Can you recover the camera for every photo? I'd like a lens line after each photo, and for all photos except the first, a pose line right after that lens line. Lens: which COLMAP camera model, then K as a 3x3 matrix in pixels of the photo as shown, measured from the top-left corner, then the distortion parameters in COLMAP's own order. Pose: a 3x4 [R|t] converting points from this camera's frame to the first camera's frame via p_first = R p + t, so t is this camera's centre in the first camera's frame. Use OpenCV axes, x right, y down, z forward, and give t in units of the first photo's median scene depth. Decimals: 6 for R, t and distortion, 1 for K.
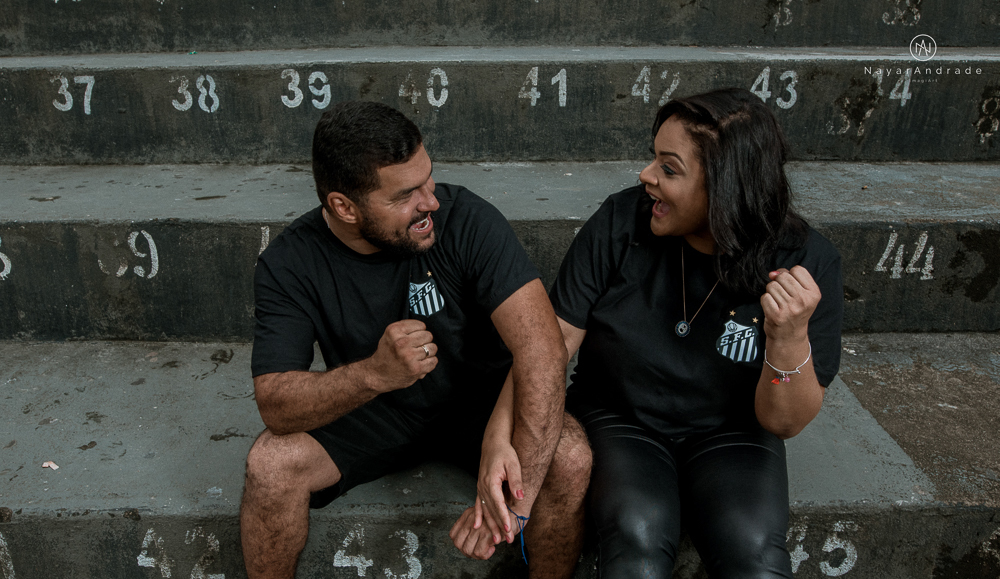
lens RADIAL K [[771.1, 0, 472.0], [0, 771.1, 297.9], [0, 0, 1]] dist [-0.044760, 0.034508]
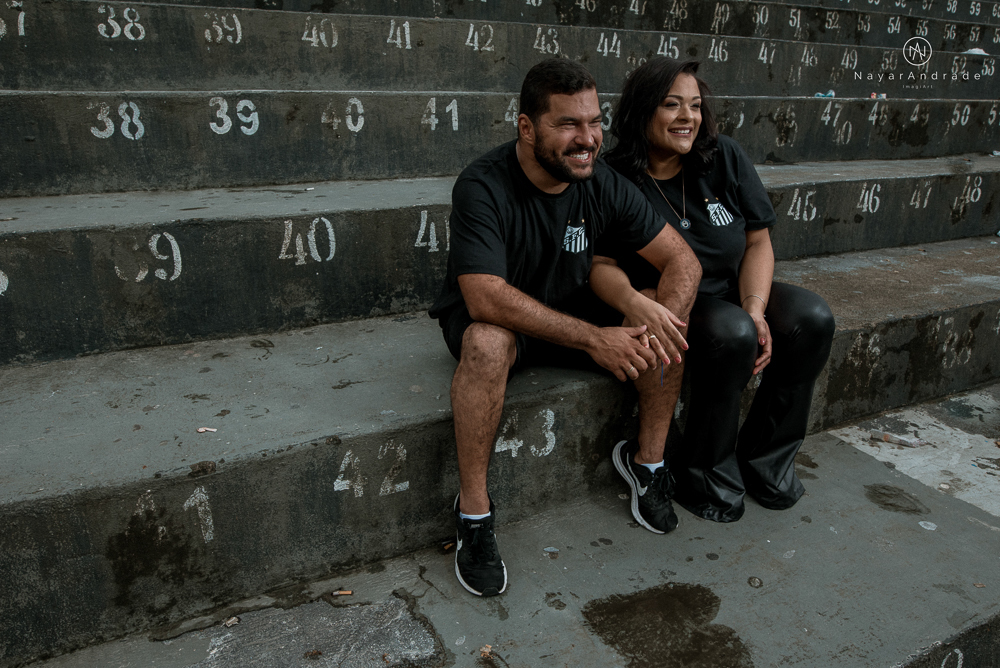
lens RADIAL K [[714.2, 0, 506.4], [0, 714.2, 338.1], [0, 0, 1]] dist [-0.048298, 0.043694]
pose [[0.883857, -0.136130, 0.447510, -0.366413], [0.156764, 0.987593, -0.009196, 0.102524], [-0.440706, 0.078282, 0.894232, -0.026061]]
